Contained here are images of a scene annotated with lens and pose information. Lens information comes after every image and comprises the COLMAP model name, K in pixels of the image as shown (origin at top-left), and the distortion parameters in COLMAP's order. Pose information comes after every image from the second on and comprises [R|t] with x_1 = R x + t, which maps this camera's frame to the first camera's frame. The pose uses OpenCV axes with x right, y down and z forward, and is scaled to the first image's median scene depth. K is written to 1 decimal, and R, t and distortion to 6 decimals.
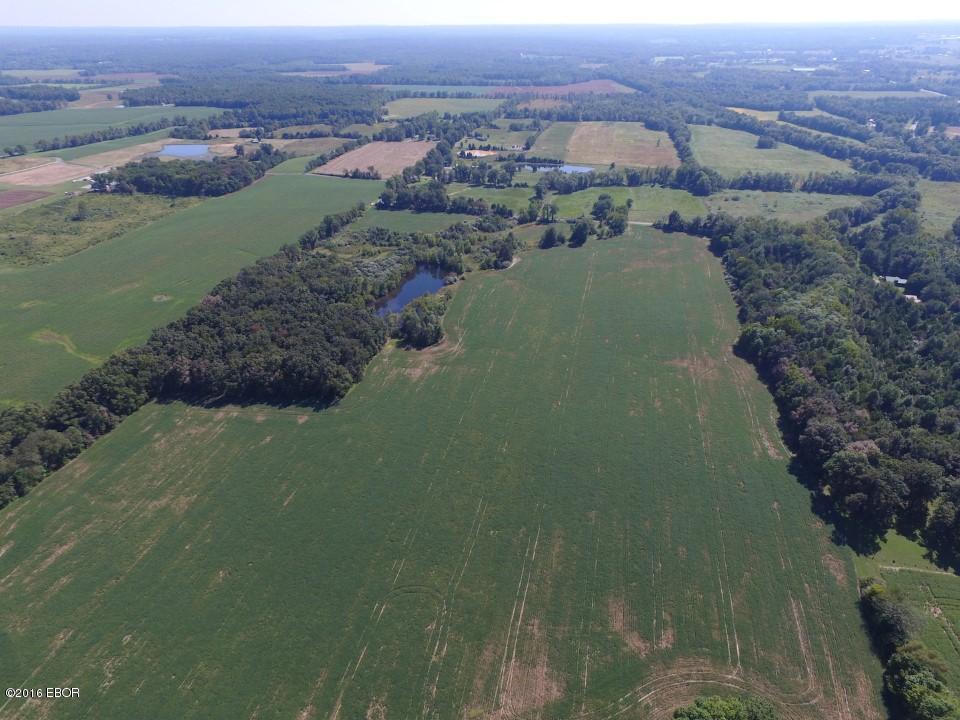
lens RADIAL K [[557.0, 0, 480.0], [0, 557.0, 360.0], [0, 0, 1]] dist [-0.013852, 0.015773]
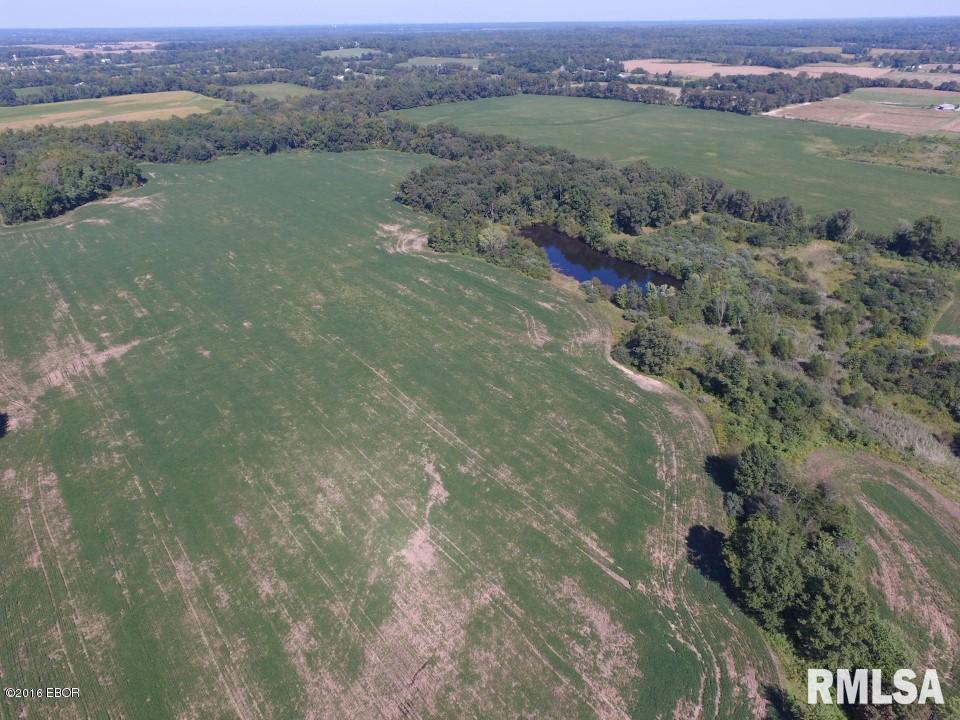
lens RADIAL K [[557.0, 0, 480.0], [0, 557.0, 360.0], [0, 0, 1]] dist [-0.013852, 0.015773]
pose [[-0.580233, 0.445722, -0.681661, 0.207067], [-0.400899, 0.572238, 0.715419, -0.223119], [0.708950, 0.688387, -0.153342, 0.529417]]
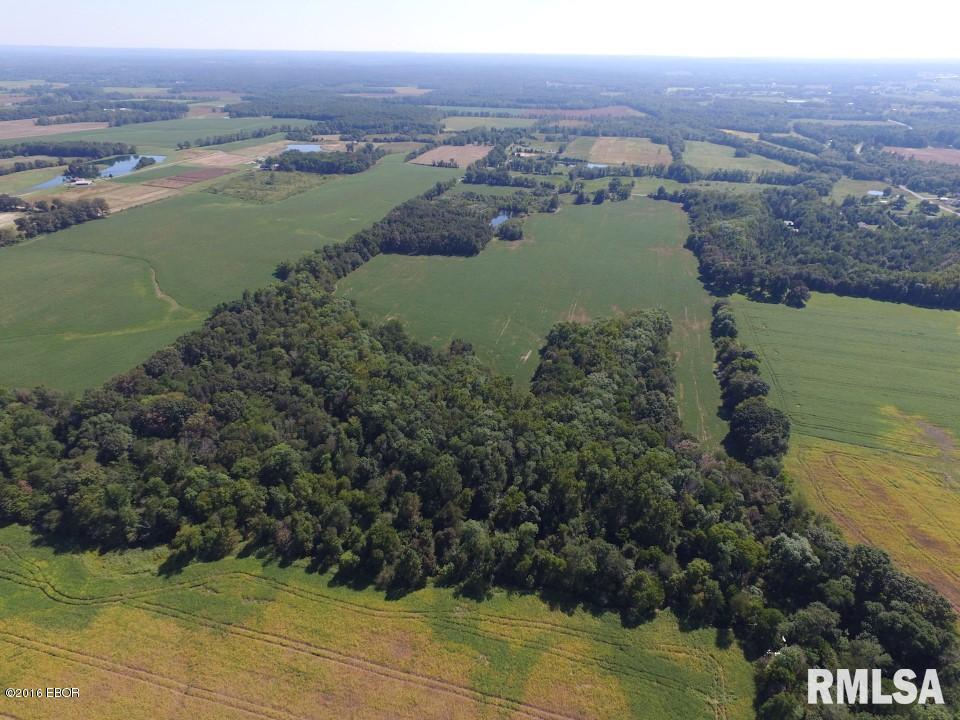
lens RADIAL K [[557.0, 0, 480.0], [0, 557.0, 360.0], [0, 0, 1]] dist [-0.013852, 0.015773]
pose [[0.999239, 0.032666, -0.021339, -0.064105], [-0.033446, 0.998745, -0.037285, 0.177618], [0.020094, 0.037971, 0.999077, -0.327714]]
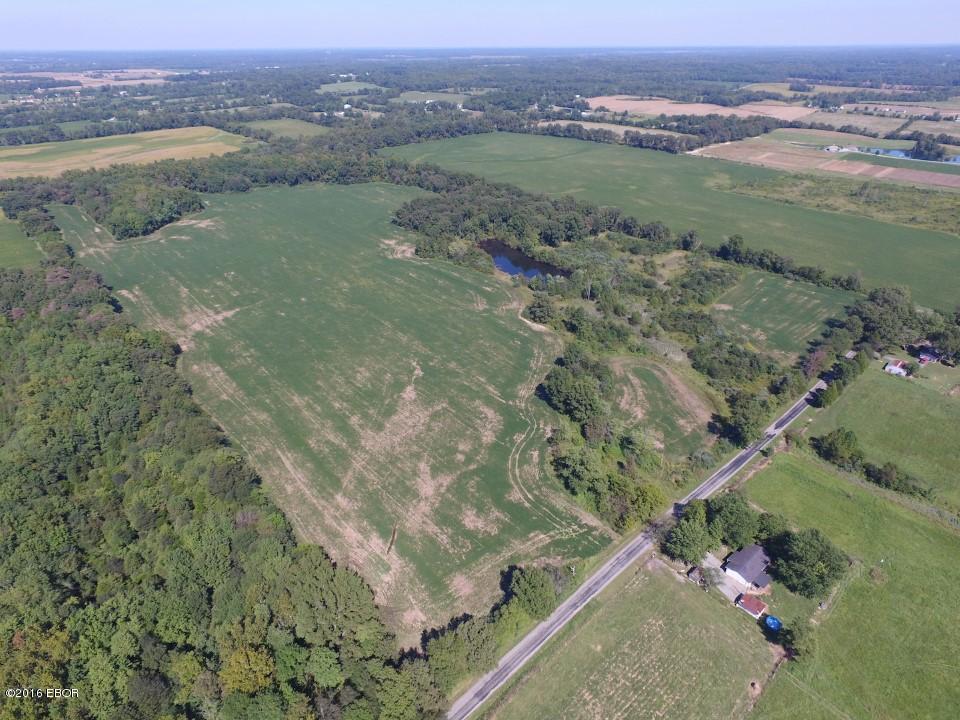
lens RADIAL K [[557.0, 0, 480.0], [0, 557.0, 360.0], [0, 0, 1]] dist [-0.013852, 0.015773]
pose [[-0.567823, 0.425695, -0.704528, 0.322272], [-0.410580, 0.595350, 0.690639, -0.319438], [0.713443, 0.681426, -0.163272, 0.594544]]
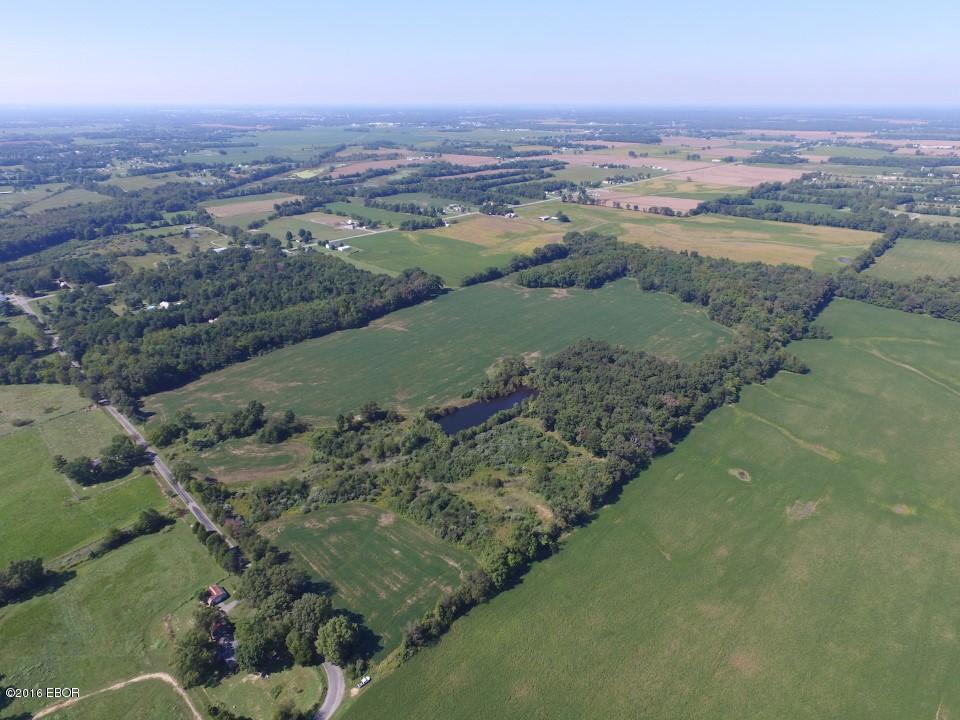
lens RADIAL K [[557.0, 0, 480.0], [0, 557.0, 360.0], [0, 0, 1]] dist [-0.013852, 0.015773]
pose [[-0.866626, -0.203352, 0.455639, -0.274174], [0.263903, 0.588189, 0.764453, -0.480245], [-0.423455, 0.782740, -0.456075, 0.688857]]
